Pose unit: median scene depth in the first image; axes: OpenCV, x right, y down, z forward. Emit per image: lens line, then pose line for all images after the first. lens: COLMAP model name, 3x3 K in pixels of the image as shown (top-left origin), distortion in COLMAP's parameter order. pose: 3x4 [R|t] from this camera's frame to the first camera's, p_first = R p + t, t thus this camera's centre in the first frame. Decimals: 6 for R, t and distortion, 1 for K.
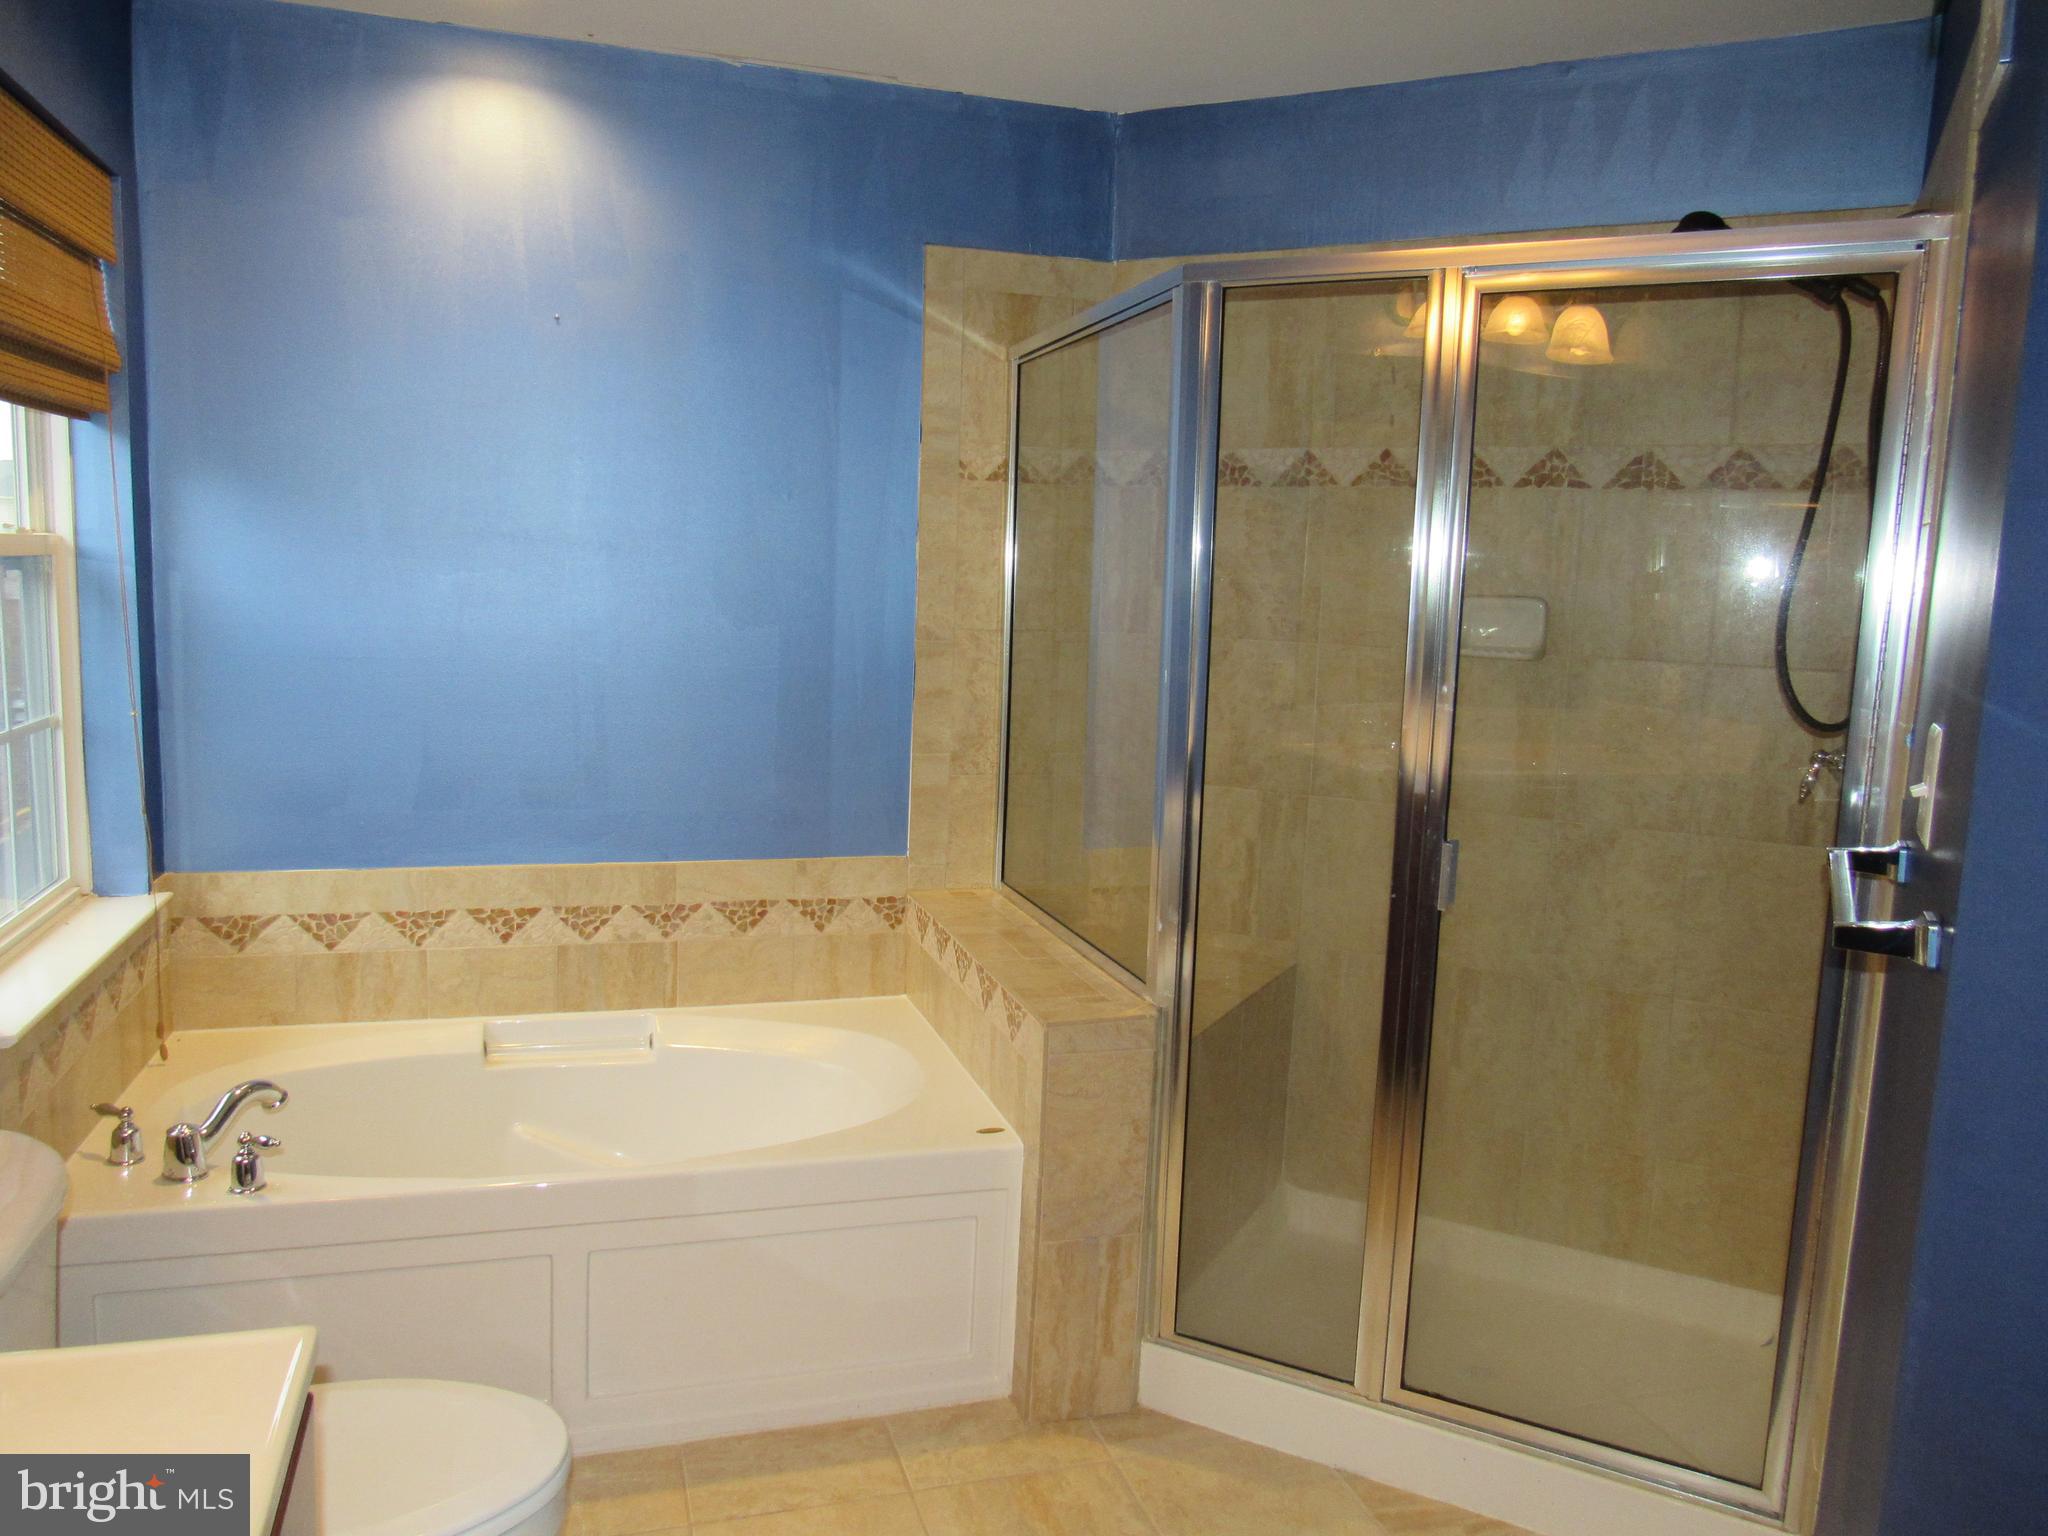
lens RADIAL K [[1461.8, 0, 1024.0], [0, 1461.8, 768.0], [0, 0, 1]] dist [-0.027453, 0.020967]
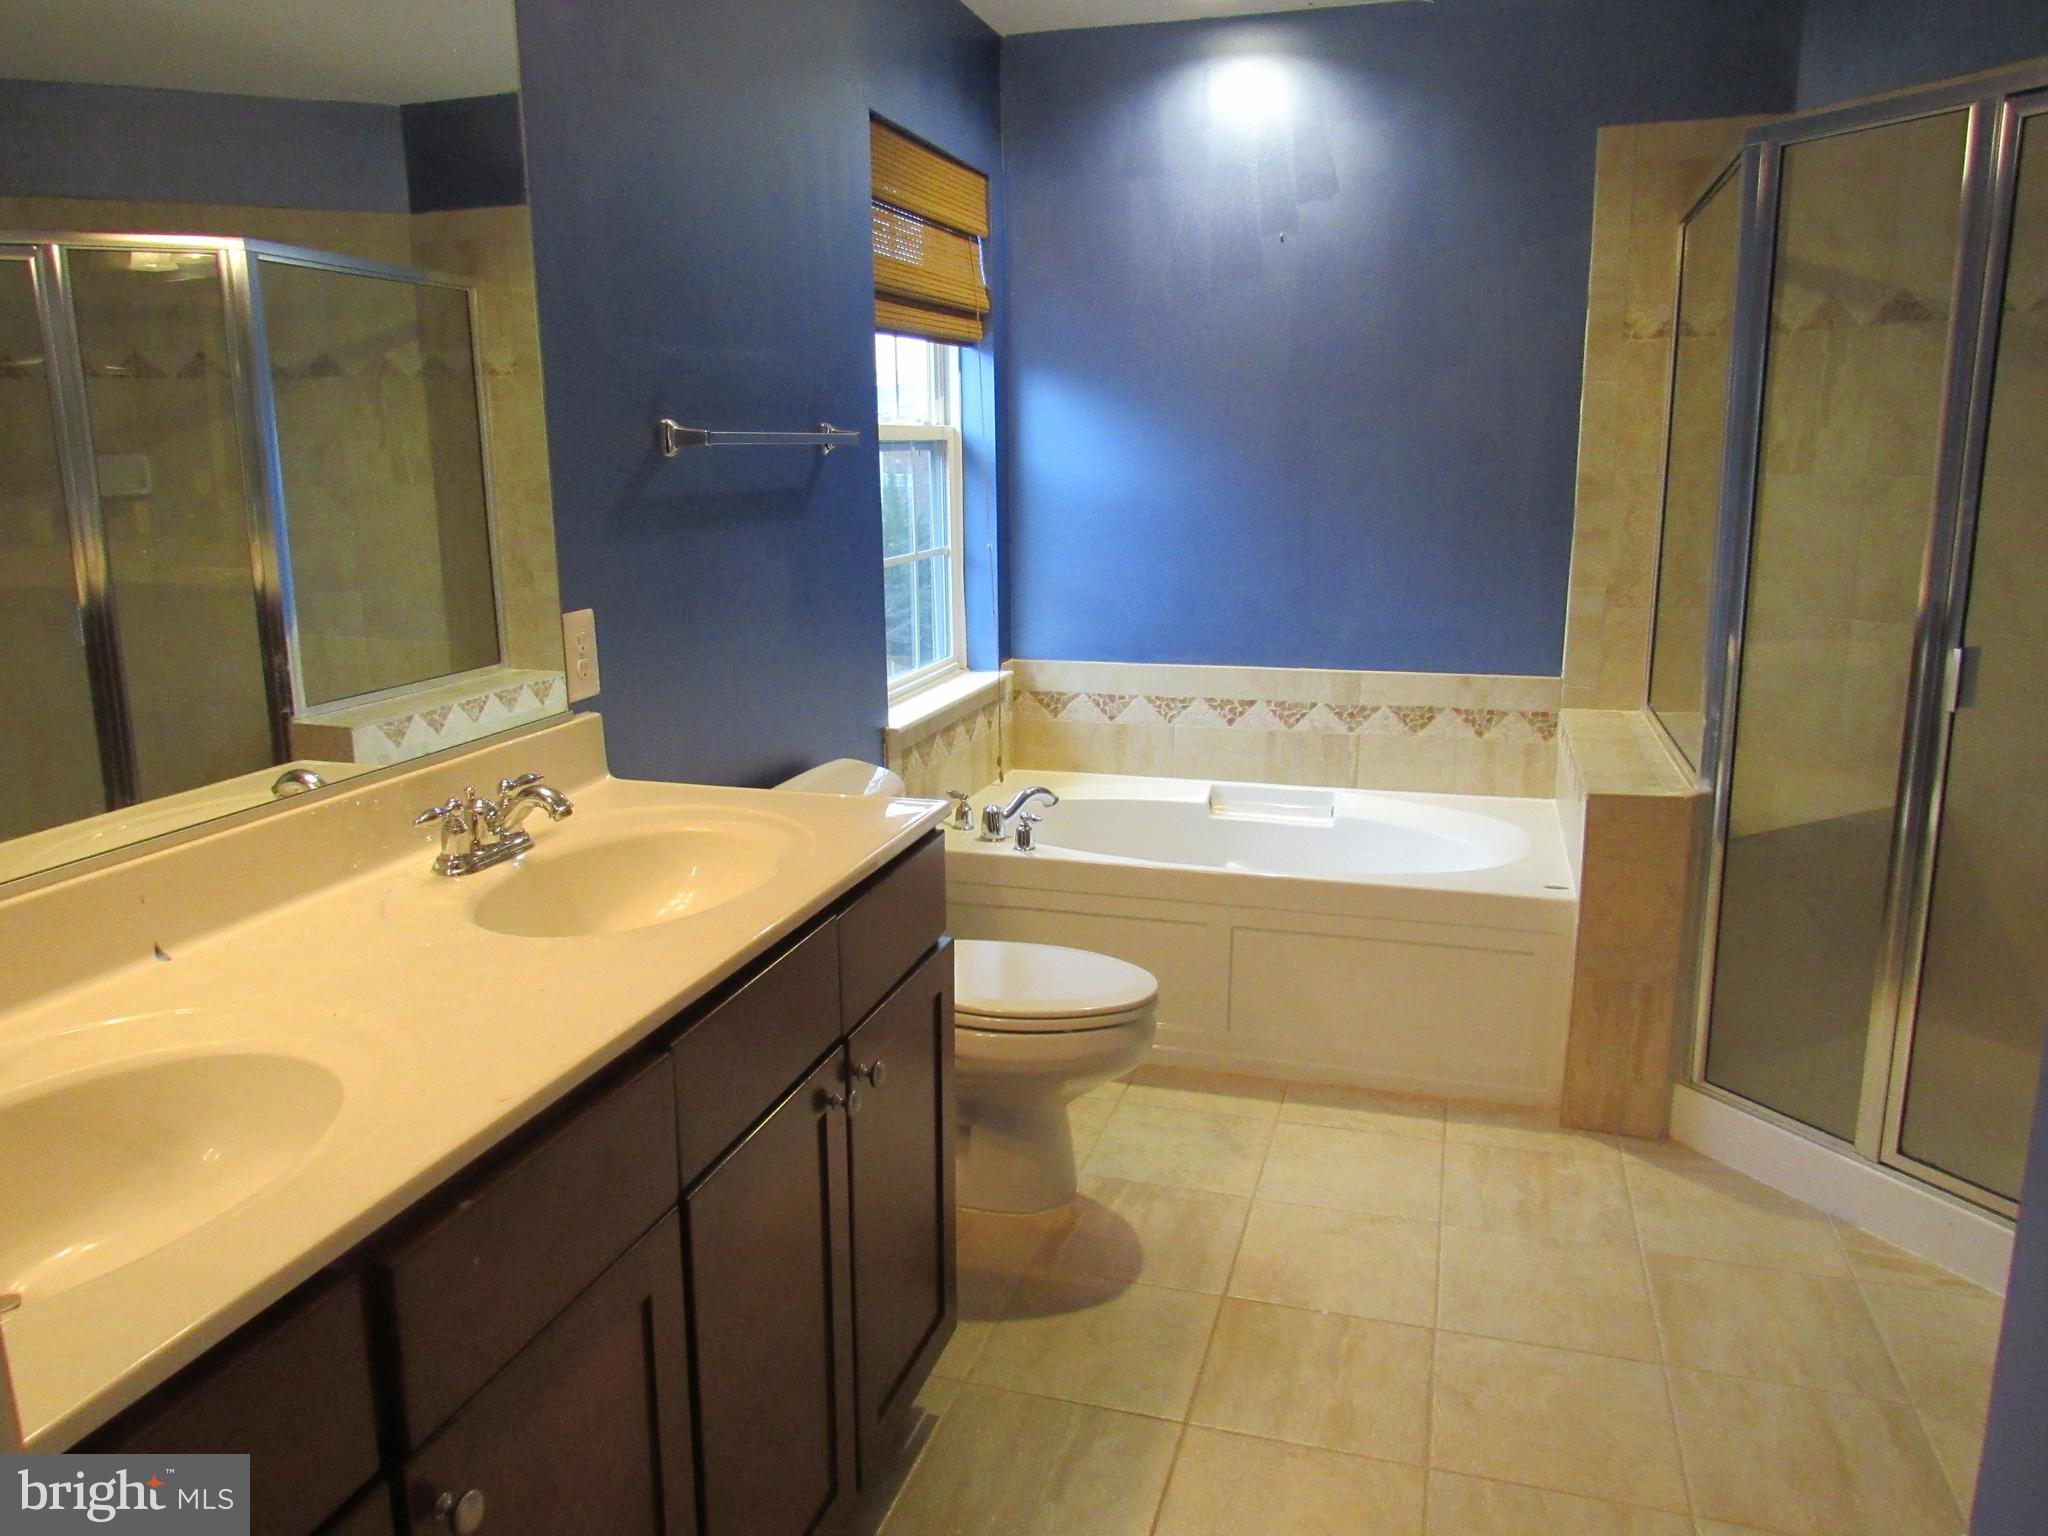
lens RADIAL K [[1442.1, 0, 1029.2], [0, 1442.1, 765.4], [0, 0, 1]] dist [-0.054492, 0.047970]
pose [[0.827098, 0.076690, -0.556802, 0.226855], [-0.035256, 0.995776, 0.084780, 0.053629], [0.560951, -0.050491, 0.826308, -0.182104]]
